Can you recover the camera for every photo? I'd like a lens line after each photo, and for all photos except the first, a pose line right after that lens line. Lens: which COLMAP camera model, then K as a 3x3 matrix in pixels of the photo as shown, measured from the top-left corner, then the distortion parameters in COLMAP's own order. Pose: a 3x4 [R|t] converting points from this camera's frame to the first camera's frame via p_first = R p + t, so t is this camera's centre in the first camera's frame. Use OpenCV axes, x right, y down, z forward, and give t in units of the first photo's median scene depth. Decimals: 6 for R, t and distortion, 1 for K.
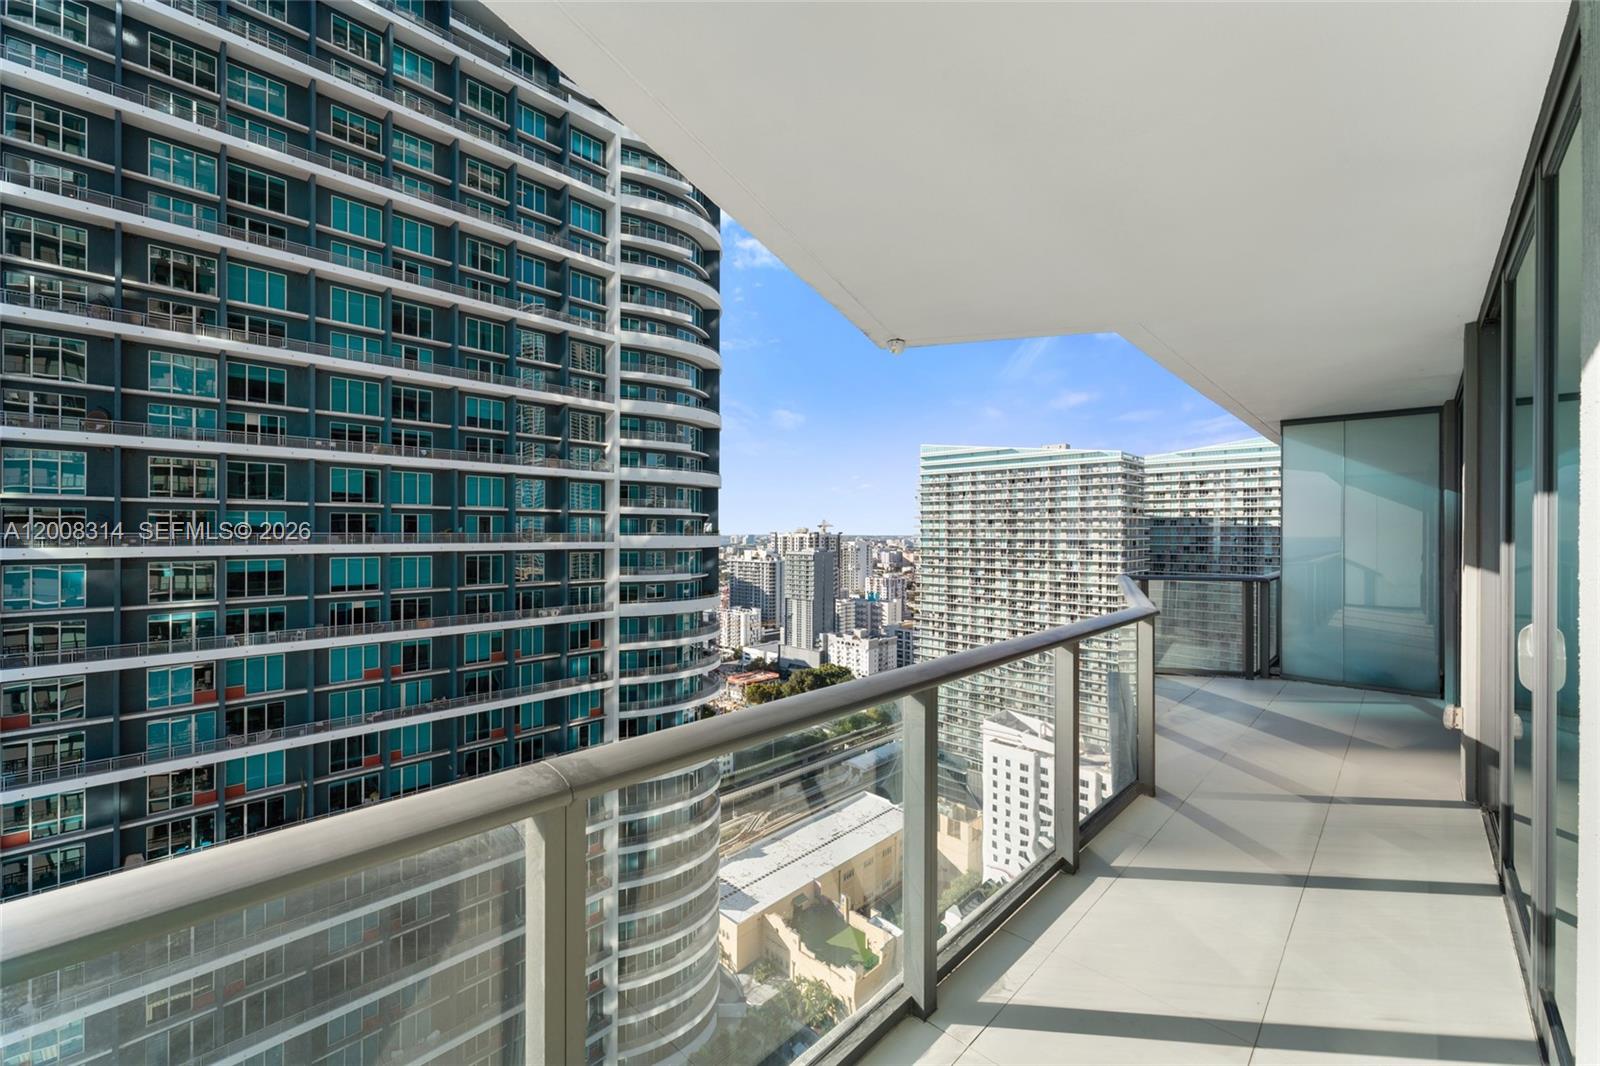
lens RADIAL K [[640.0, 0, 803.2], [0, 640.0, 539.9], [0, 0, 1]] dist [0.001390, -0.000008]
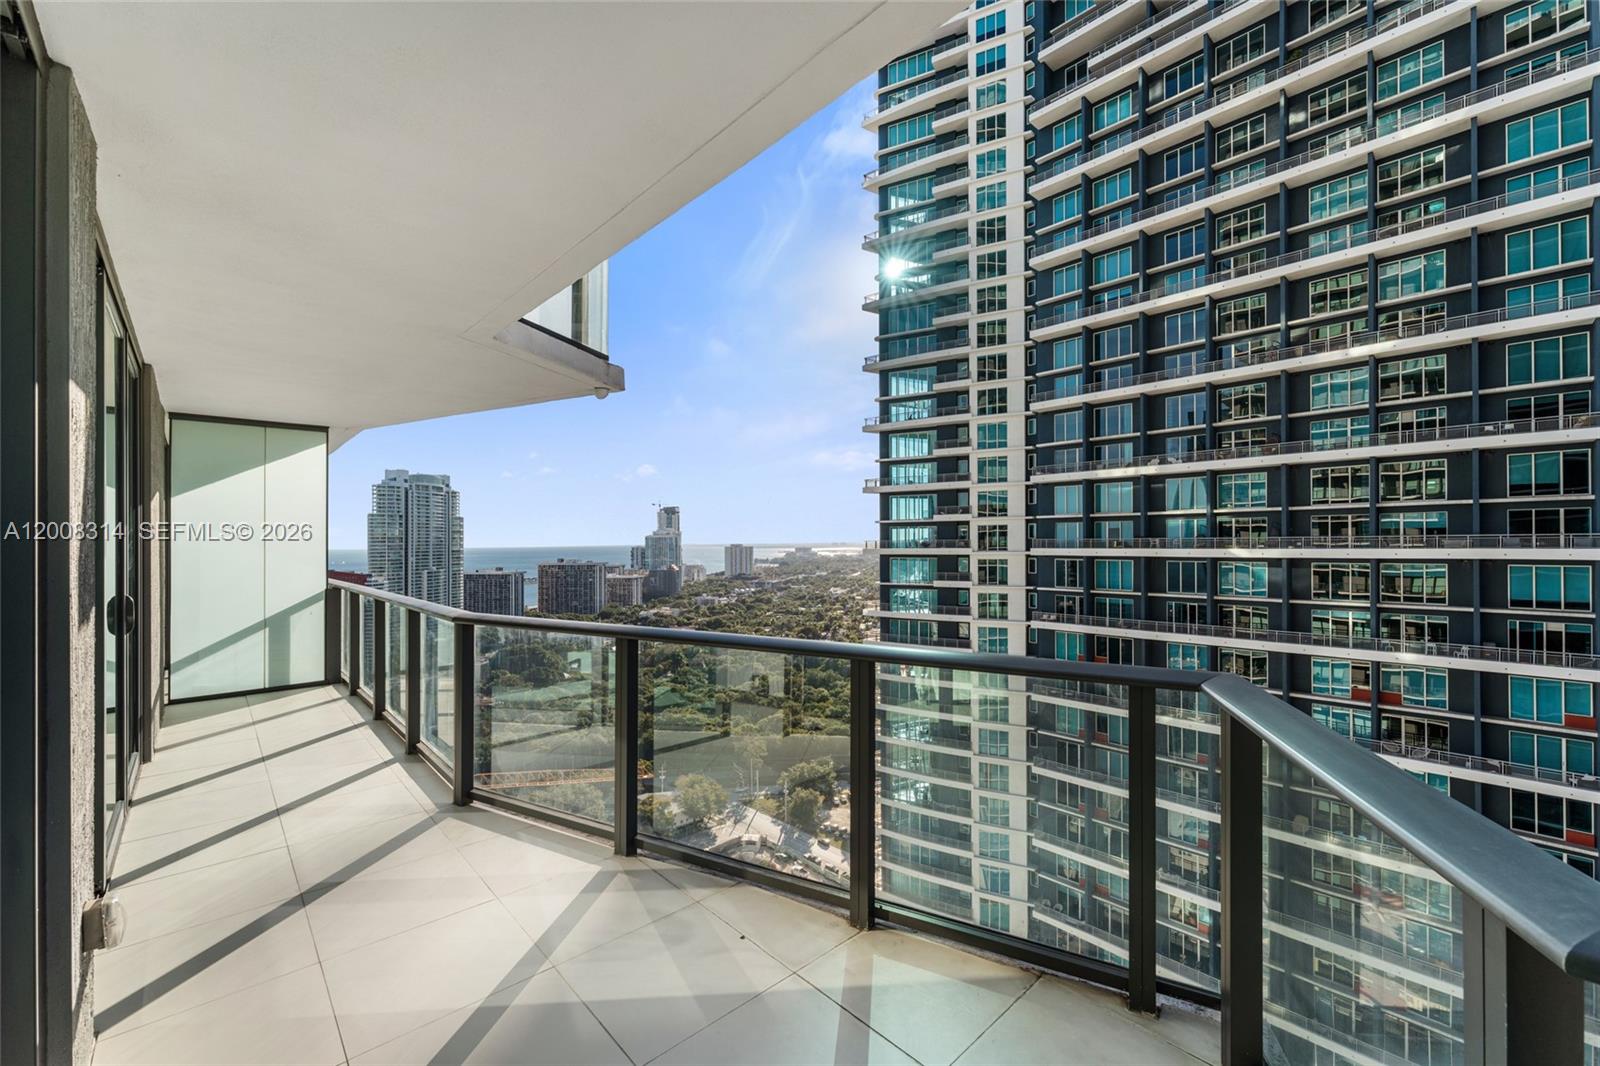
lens RADIAL K [[640.0, 0, 804.5], [0, 640.0, 540.1], [0, 0, 1]] dist [0.001390, -0.000008]
pose [[-0.058578, -0.002235, -0.998280, 0.161067], [-0.001476, 0.999997, -0.002152, -0.001142], [0.998282, 0.001347, -0.058581, 0.170793]]
